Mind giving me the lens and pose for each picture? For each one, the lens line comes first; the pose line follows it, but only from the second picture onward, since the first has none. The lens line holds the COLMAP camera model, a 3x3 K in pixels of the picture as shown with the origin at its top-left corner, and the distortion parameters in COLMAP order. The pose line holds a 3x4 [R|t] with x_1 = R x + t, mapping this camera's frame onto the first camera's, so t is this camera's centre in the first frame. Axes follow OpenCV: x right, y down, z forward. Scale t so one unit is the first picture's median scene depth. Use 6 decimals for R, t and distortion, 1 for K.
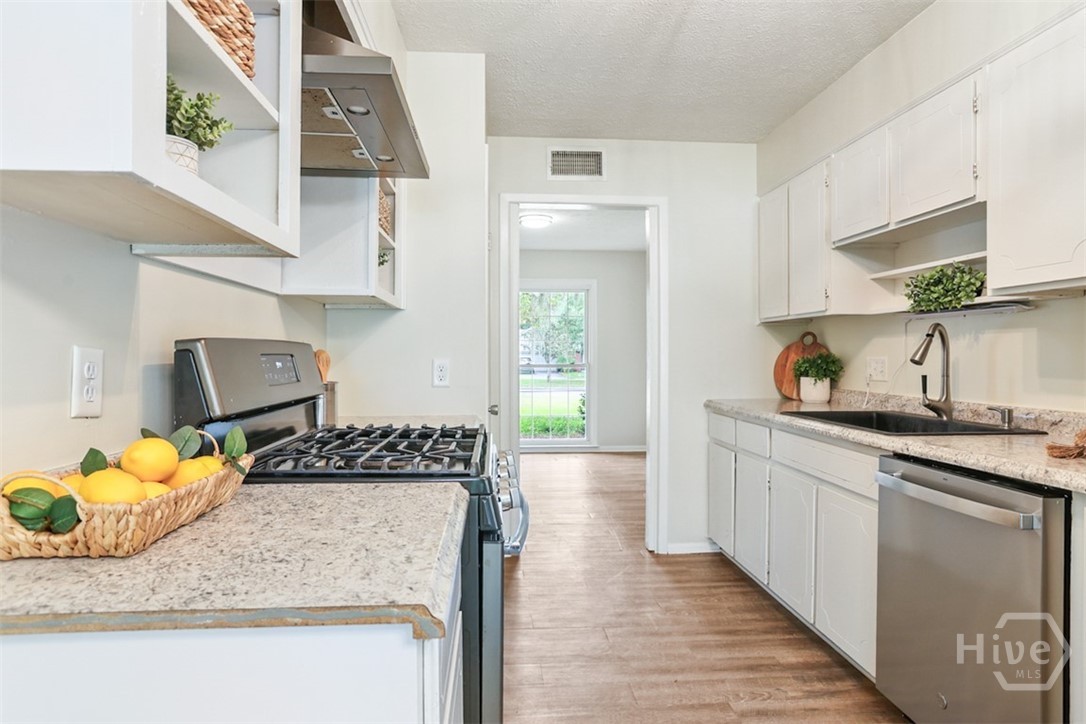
lens RADIAL K [[633.6, 0, 540.7], [0, 633.6, 361.5], [0, 0, 1]] dist [0.001815, 0.001311]
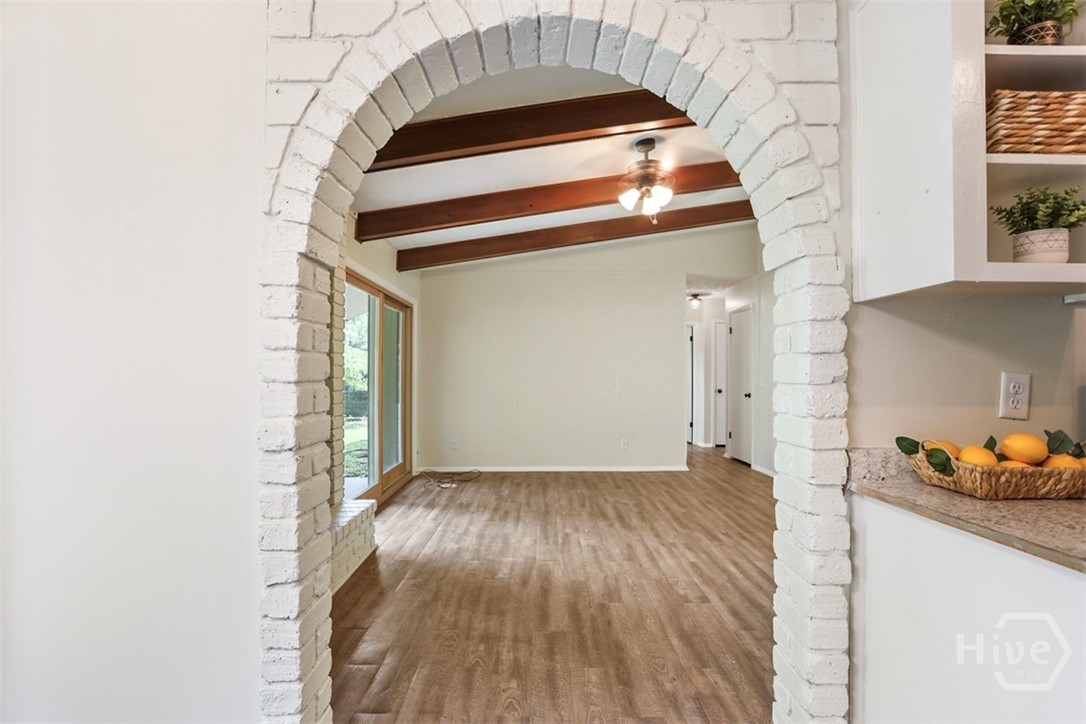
lens RADIAL K [[542.9, 0, 540.3], [0, 542.9, 371.4], [0, 0, 1]] dist [-0.041481, 0.000109]
pose [[-0.022440, -0.007067, -0.999723, 0.800007], [-0.010359, 0.999923, -0.006836, -0.008212], [0.999695, 0.010202, -0.022511, -0.149032]]
